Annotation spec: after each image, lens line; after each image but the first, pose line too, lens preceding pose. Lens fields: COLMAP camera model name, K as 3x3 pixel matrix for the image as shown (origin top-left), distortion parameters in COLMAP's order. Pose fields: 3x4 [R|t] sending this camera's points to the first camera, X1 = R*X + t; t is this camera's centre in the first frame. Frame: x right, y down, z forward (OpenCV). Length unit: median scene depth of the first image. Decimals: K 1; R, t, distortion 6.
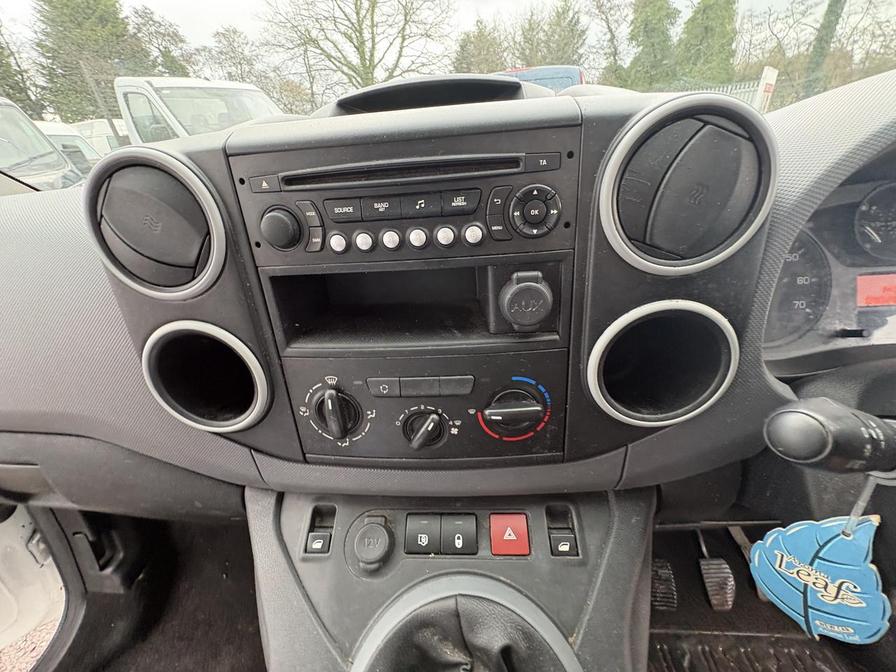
lens RADIAL K [[357.1, 0, 447.6], [0, 357.1, 336.8], [0, 0, 1]] dist [-0.000456, 0.000237]
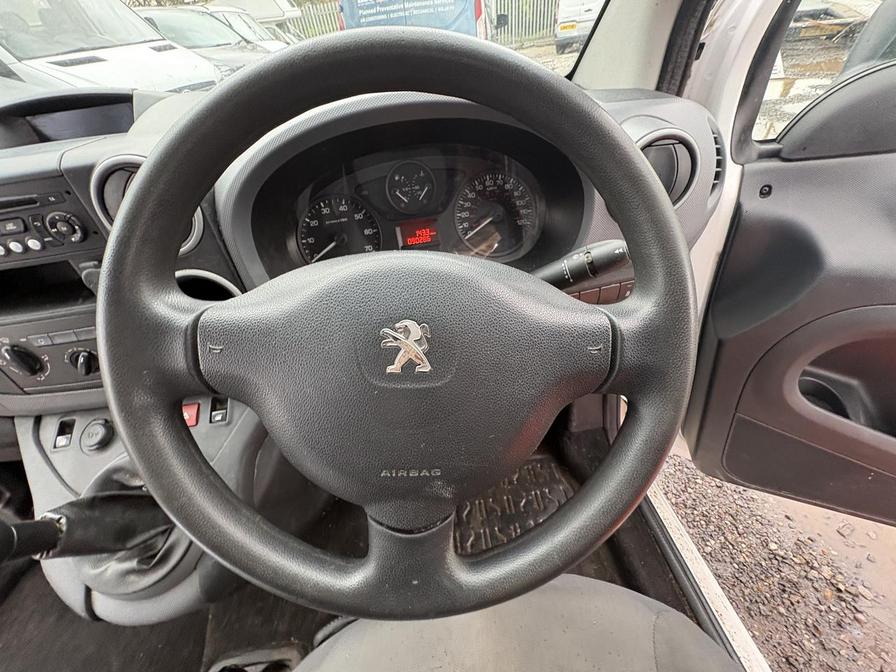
lens RADIAL K [[357.1, 0, 447.6], [0, 357.1, 336.8], [0, 0, 1]] dist [-0.000456, 0.000237]
pose [[0.984674, -0.134655, 0.110838, 1.209847], [0.108479, 0.970498, 0.215328, -0.016654], [-0.136563, -0.200004, 0.970231, -0.662999]]
